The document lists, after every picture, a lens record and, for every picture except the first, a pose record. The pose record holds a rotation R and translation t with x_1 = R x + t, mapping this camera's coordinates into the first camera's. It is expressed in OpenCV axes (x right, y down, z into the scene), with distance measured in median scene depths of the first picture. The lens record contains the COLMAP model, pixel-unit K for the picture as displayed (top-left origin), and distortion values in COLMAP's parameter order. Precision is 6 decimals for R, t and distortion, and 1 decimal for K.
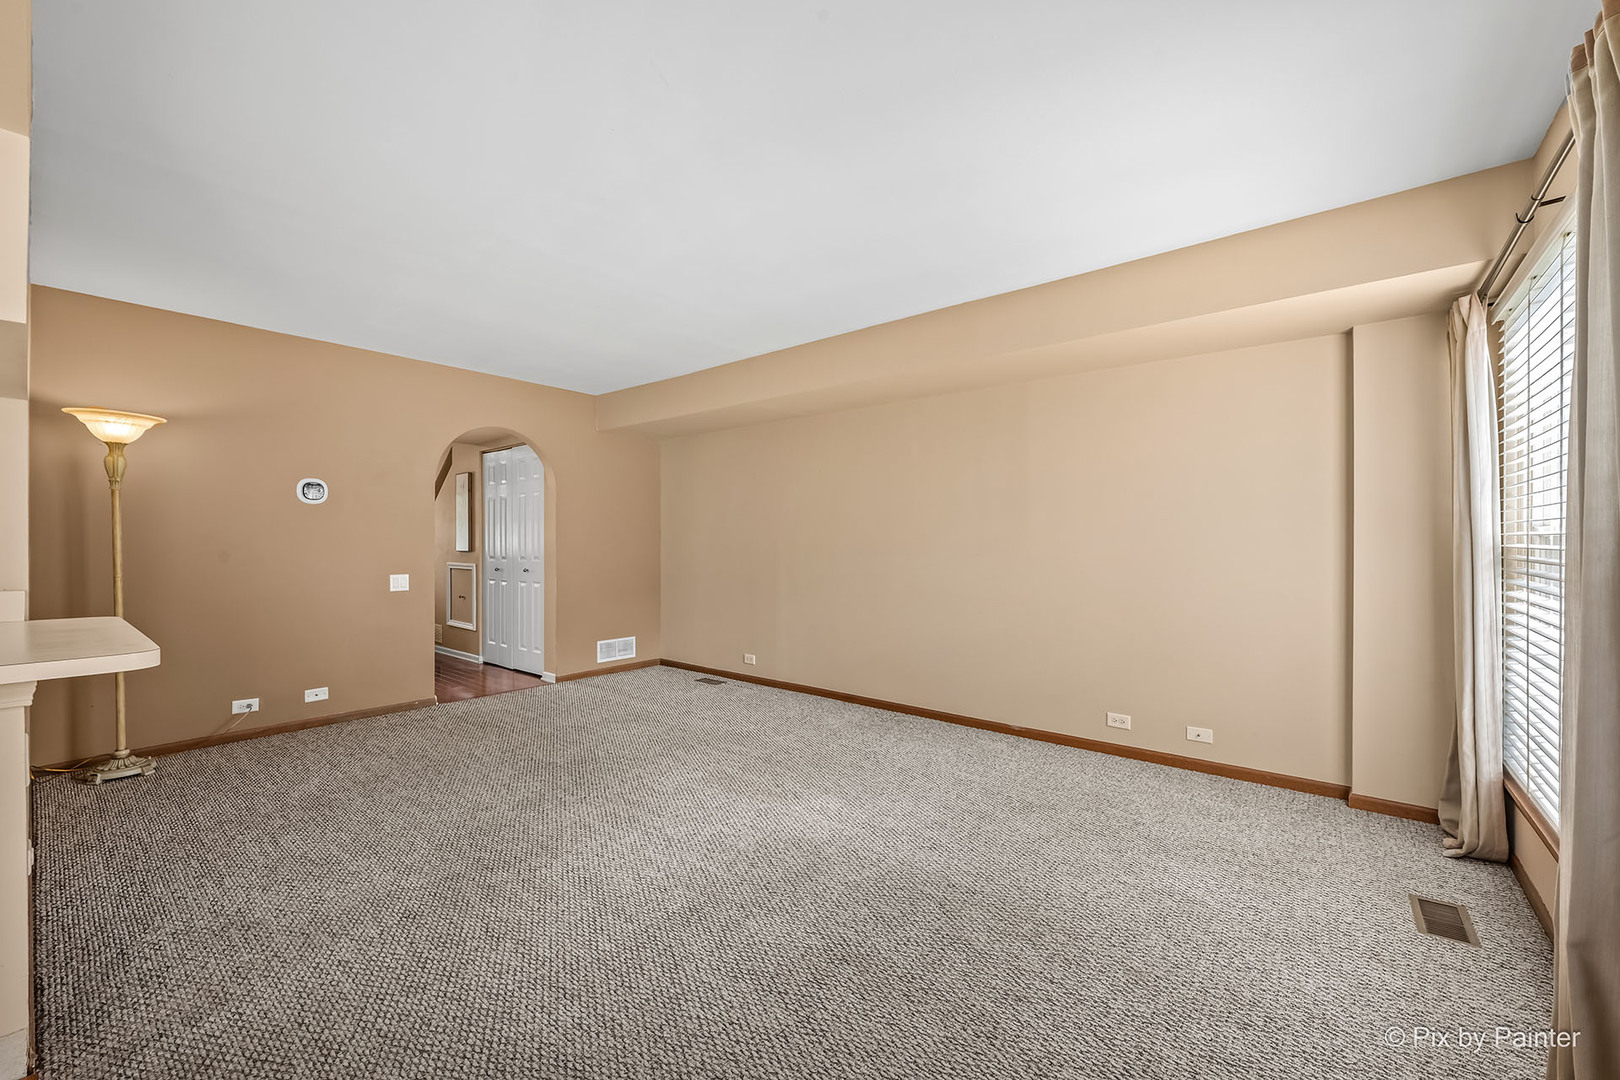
lens RADIAL K [[644.3, 0, 806.2], [0, 644.3, 539.8], [0, 0, 1]] dist [0.002600, -0.000146]
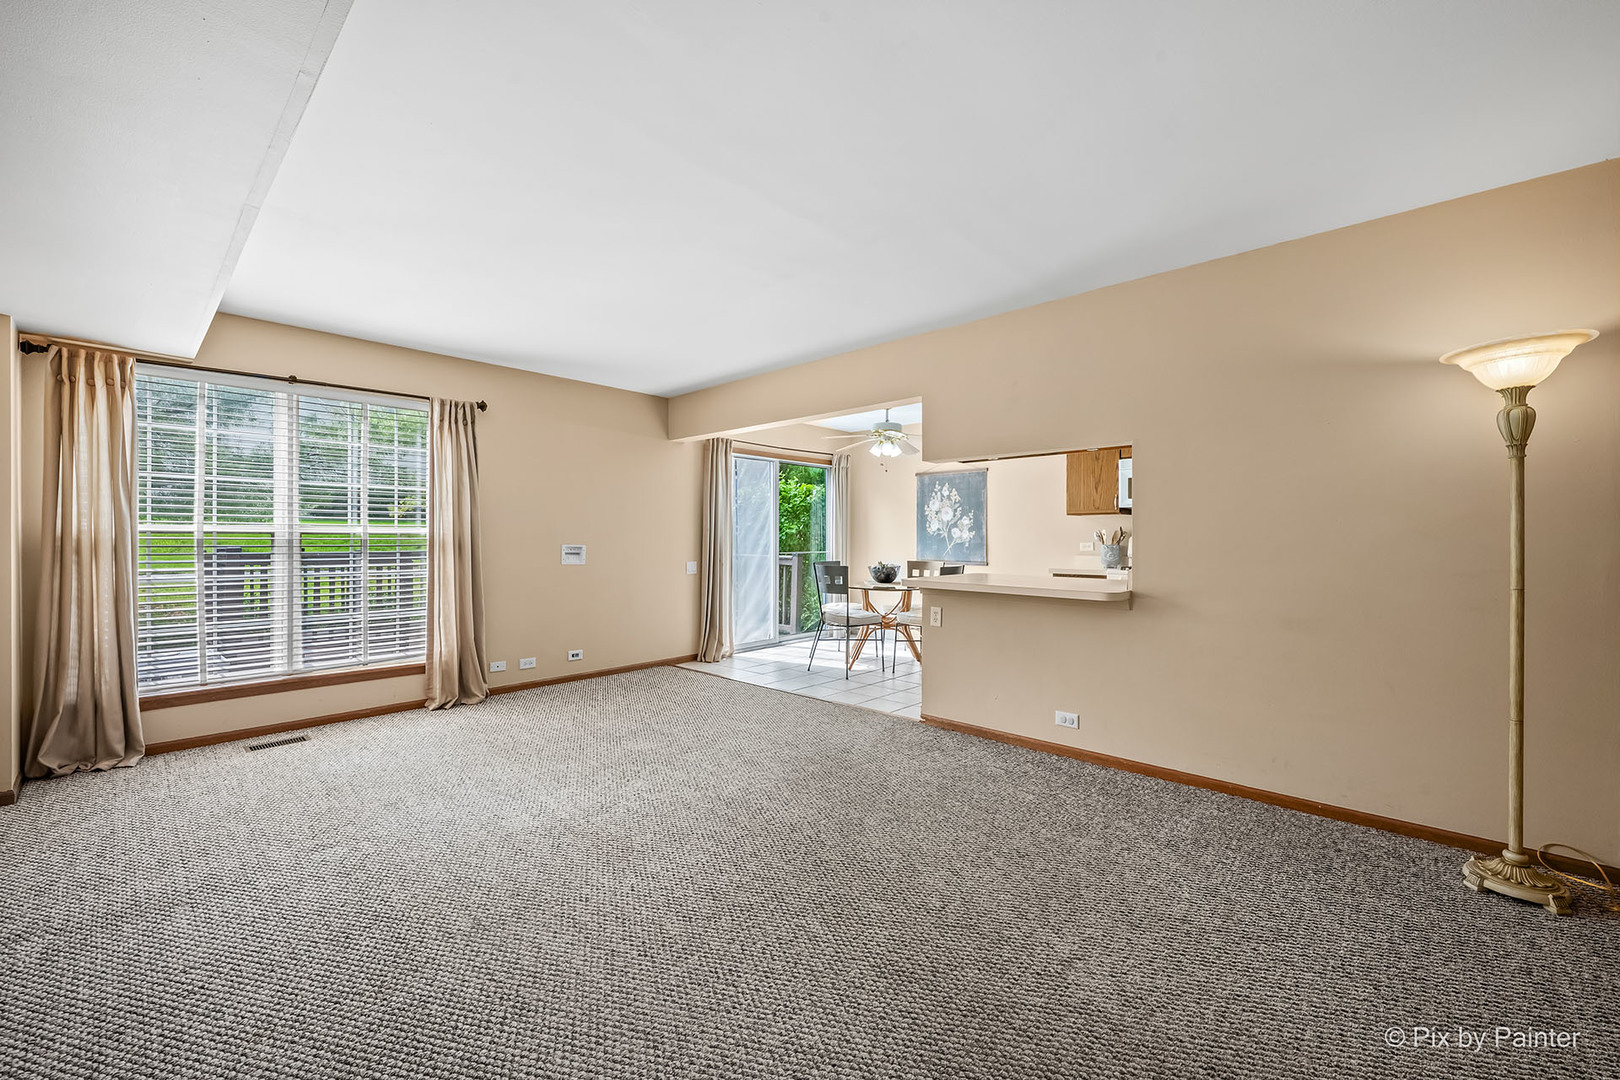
lens RADIAL K [[644.3, 0, 815.4], [0, 644.3, 539.8], [0, 0, 1]] dist [0.002600, -0.000146]
pose [[-0.999180, -0.002611, 0.040411, -0.375095], [-0.002621, 0.999997, -0.000199, 0.008690], [-0.040410, -0.000304, -0.999183, 1.714862]]
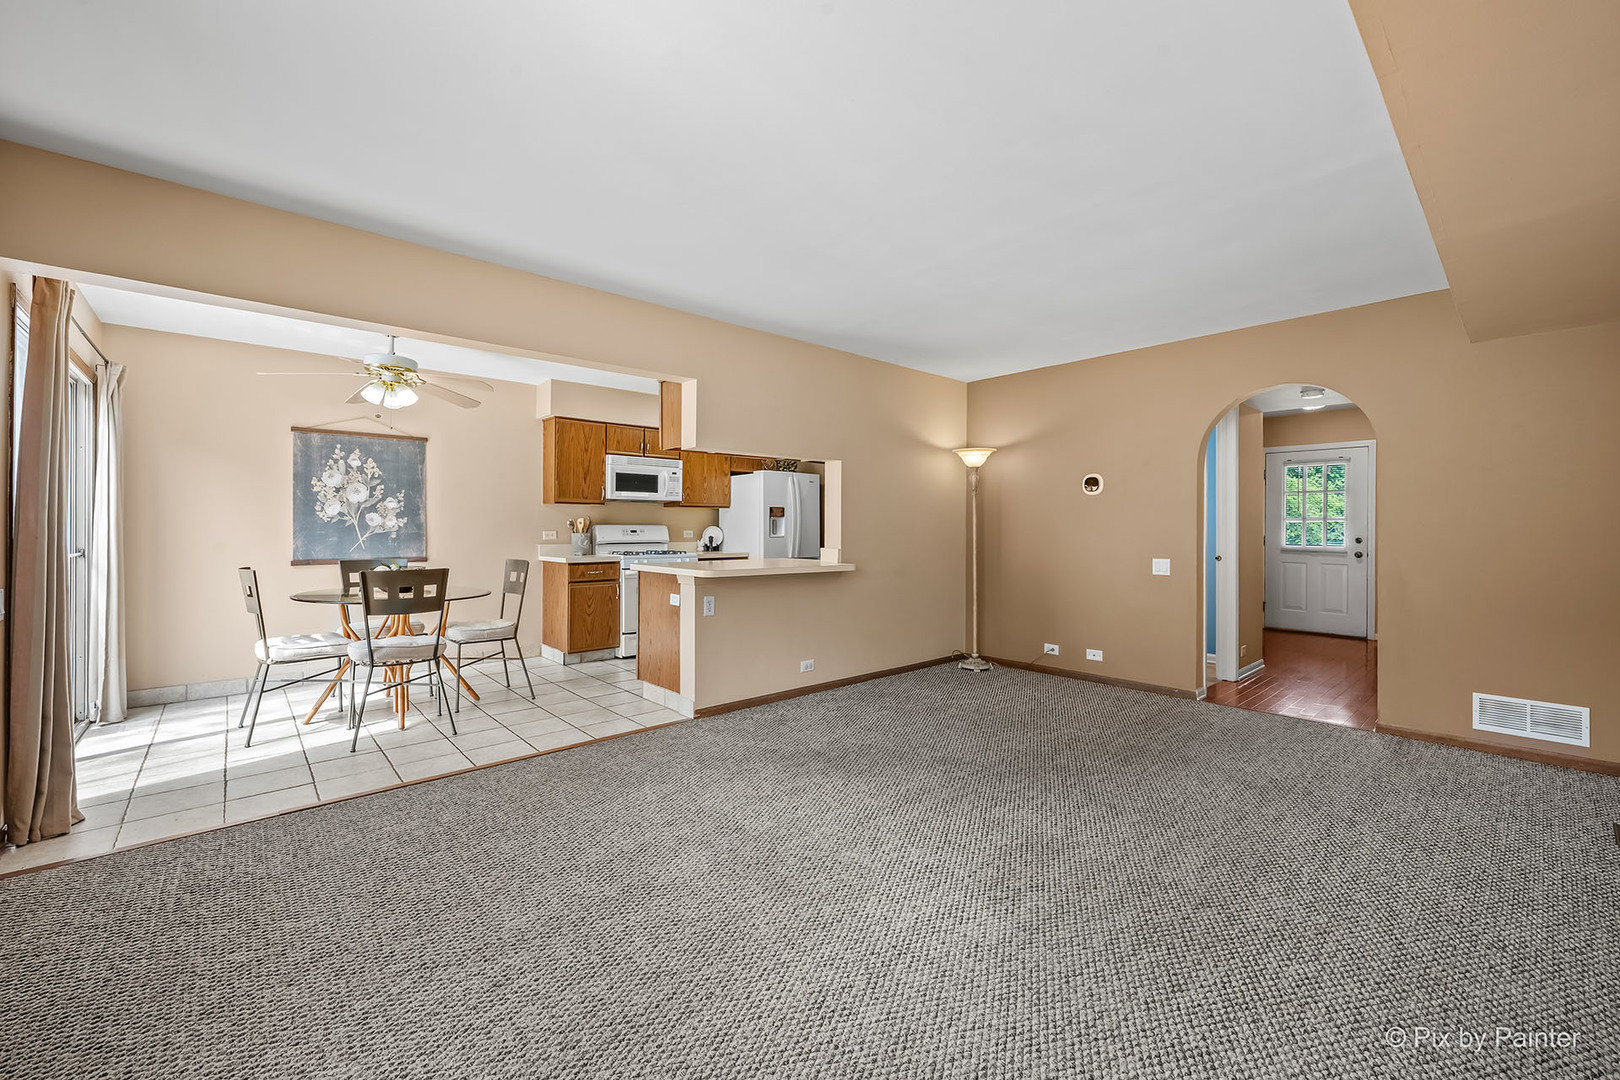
lens RADIAL K [[644.3, 0, 809.0], [0, 644.3, 530.0], [0, 0, 1]] dist [0.002600, -0.000146]
pose [[-0.149232, 0.002986, -0.988798, 0.637836], [0.000720, 0.999996, 0.002911, 0.006098], [0.988802, -0.000277, -0.149234, 0.838602]]
